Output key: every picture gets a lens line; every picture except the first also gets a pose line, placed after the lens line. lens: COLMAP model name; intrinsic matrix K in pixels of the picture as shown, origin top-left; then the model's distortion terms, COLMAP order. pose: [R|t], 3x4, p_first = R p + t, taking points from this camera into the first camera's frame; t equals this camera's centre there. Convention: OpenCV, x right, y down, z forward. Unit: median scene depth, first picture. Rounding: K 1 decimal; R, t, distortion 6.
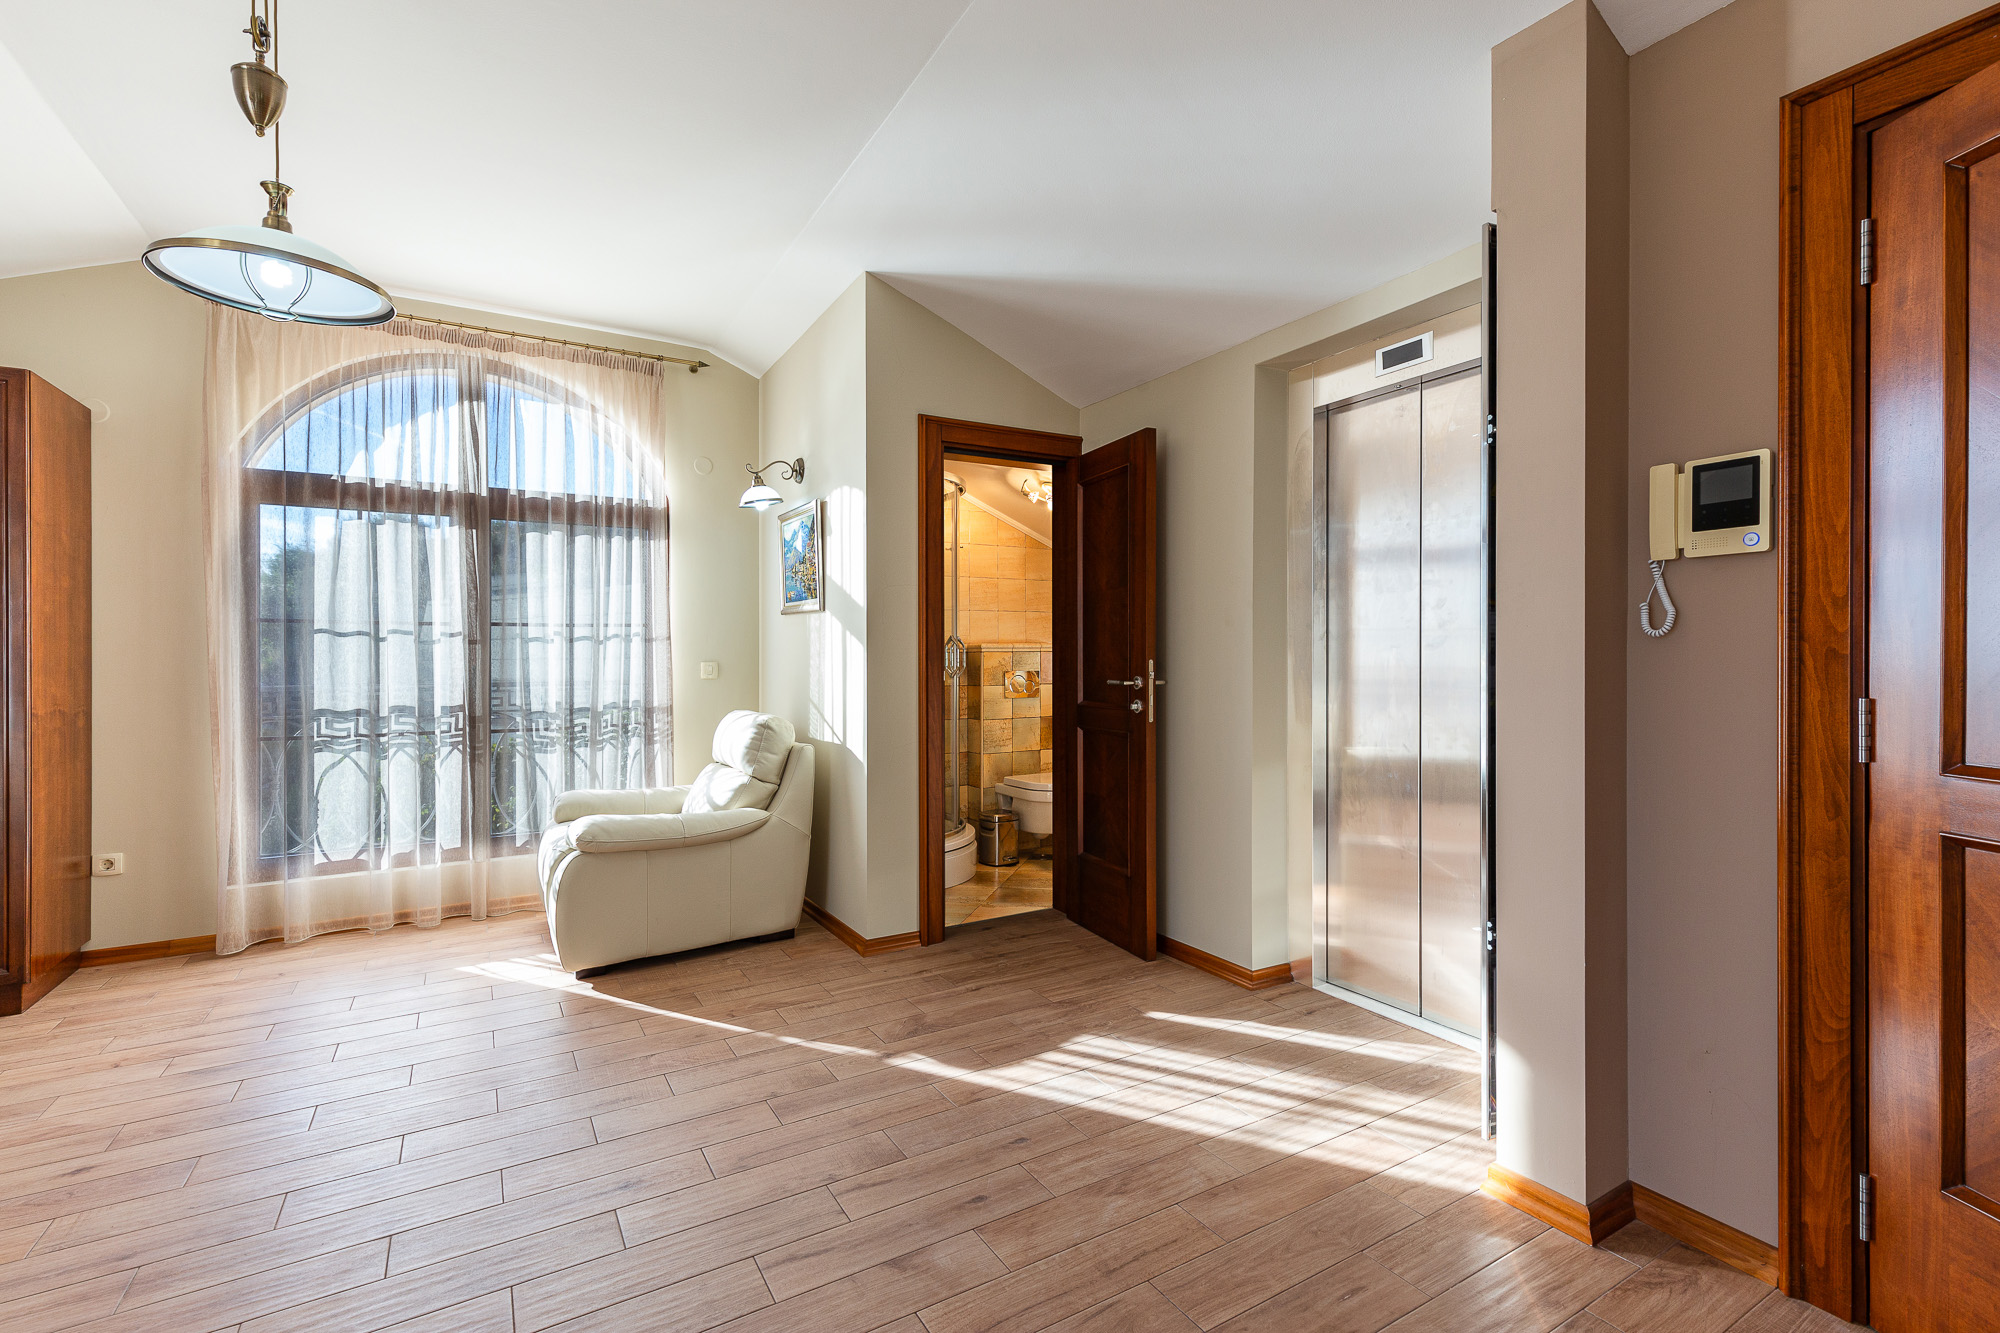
lens RADIAL K [[899.9, 0, 997.5], [0, 899.9, 656.3], [0, 0, 1]] dist [0.021589, -0.000357]
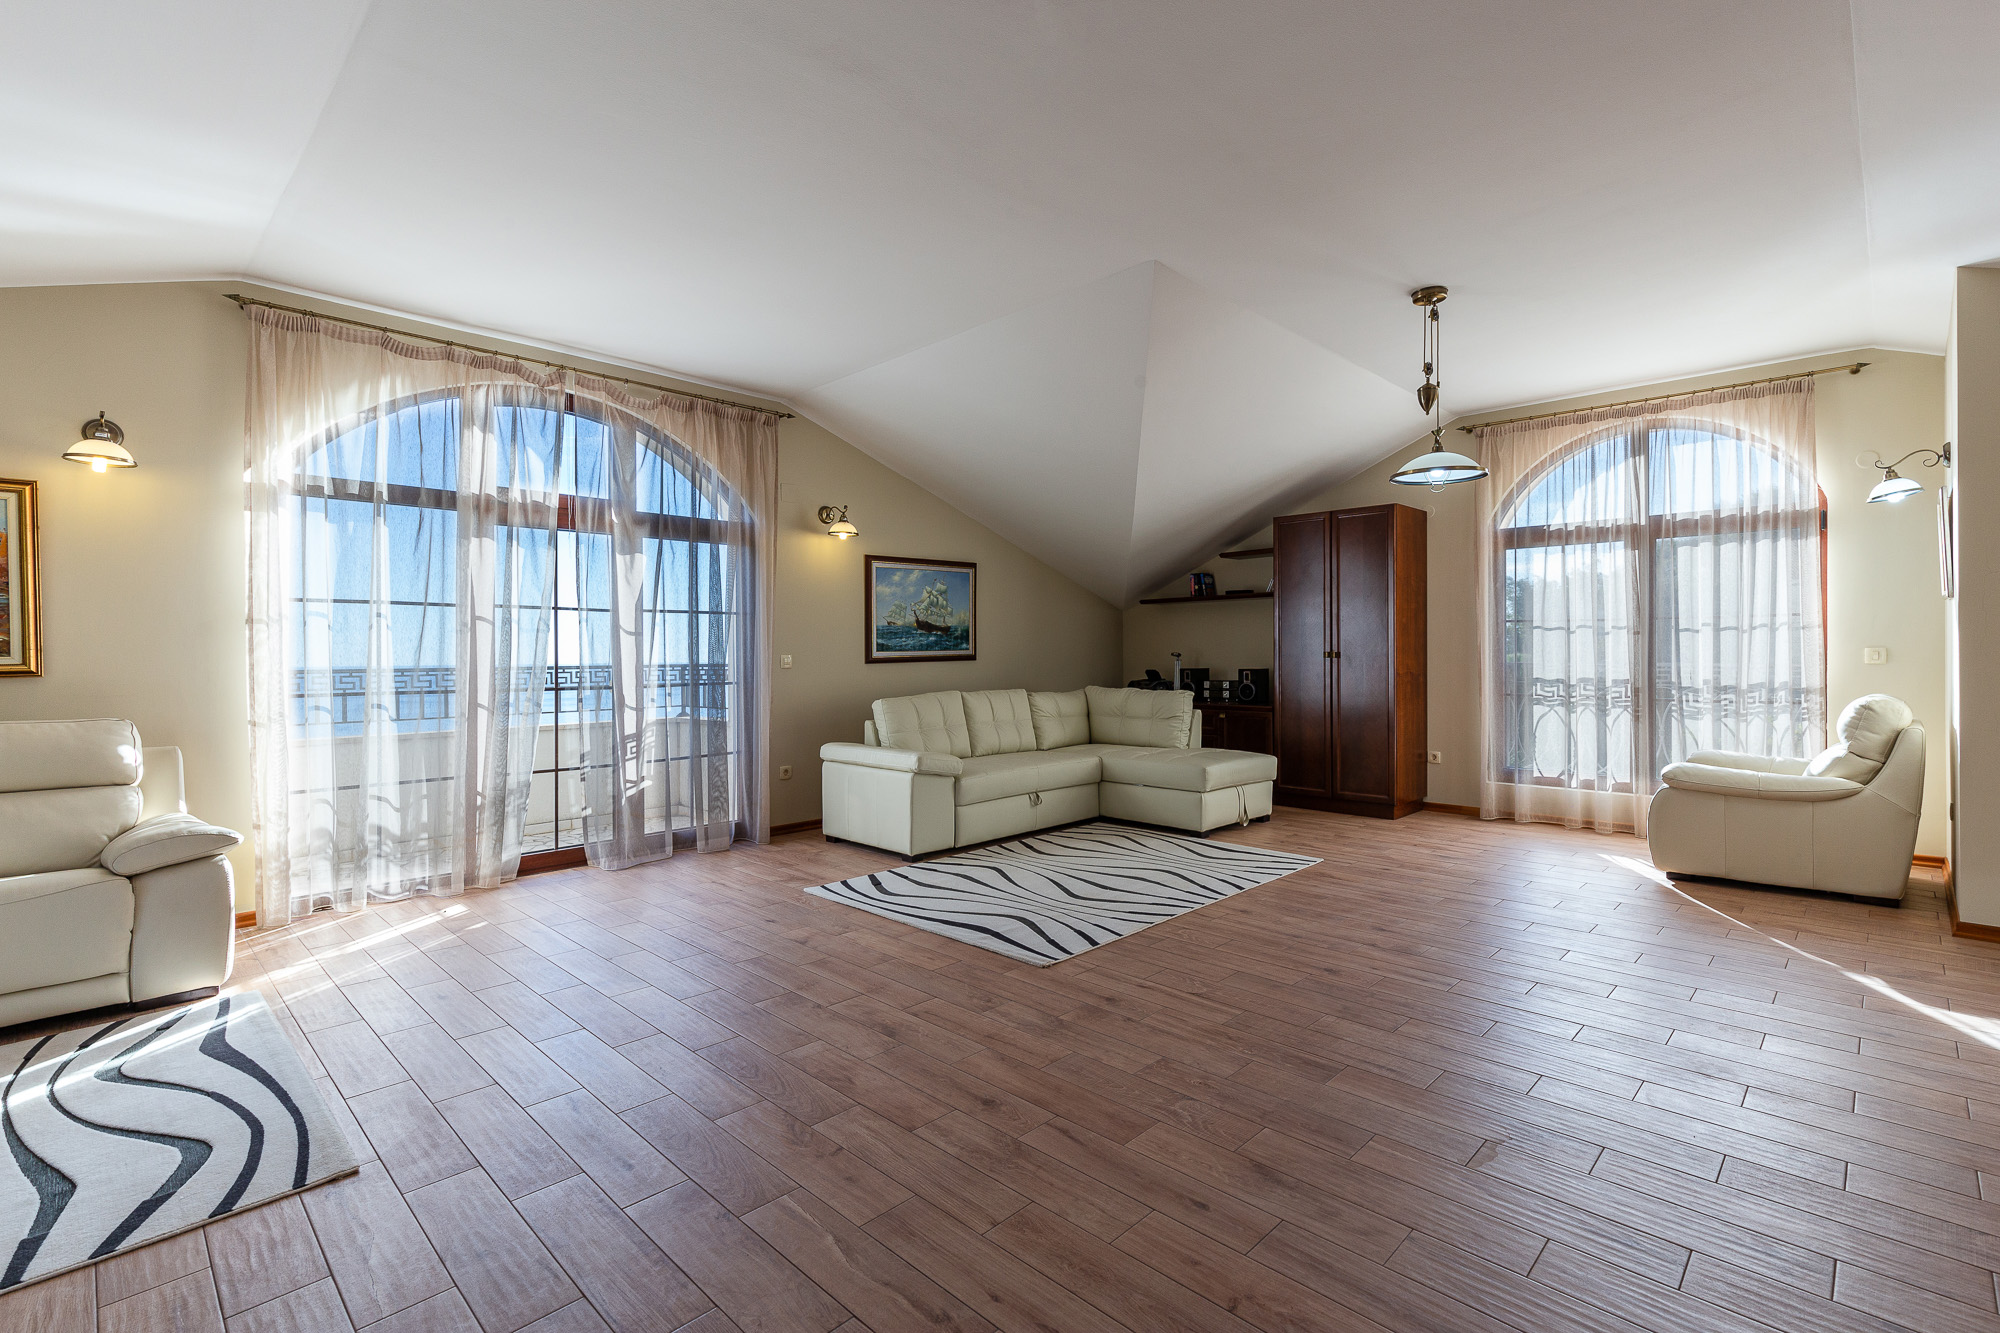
lens RADIAL K [[899.9, 0, 997.5], [0, 899.9, 656.3], [0, 0, 1]] dist [0.021589, -0.000357]
pose [[0.255296, 0.011489, -0.966795, 0.504193], [0.005152, 0.999899, 0.013243, -0.003631], [0.966849, -0.008362, 0.255211, -0.275571]]
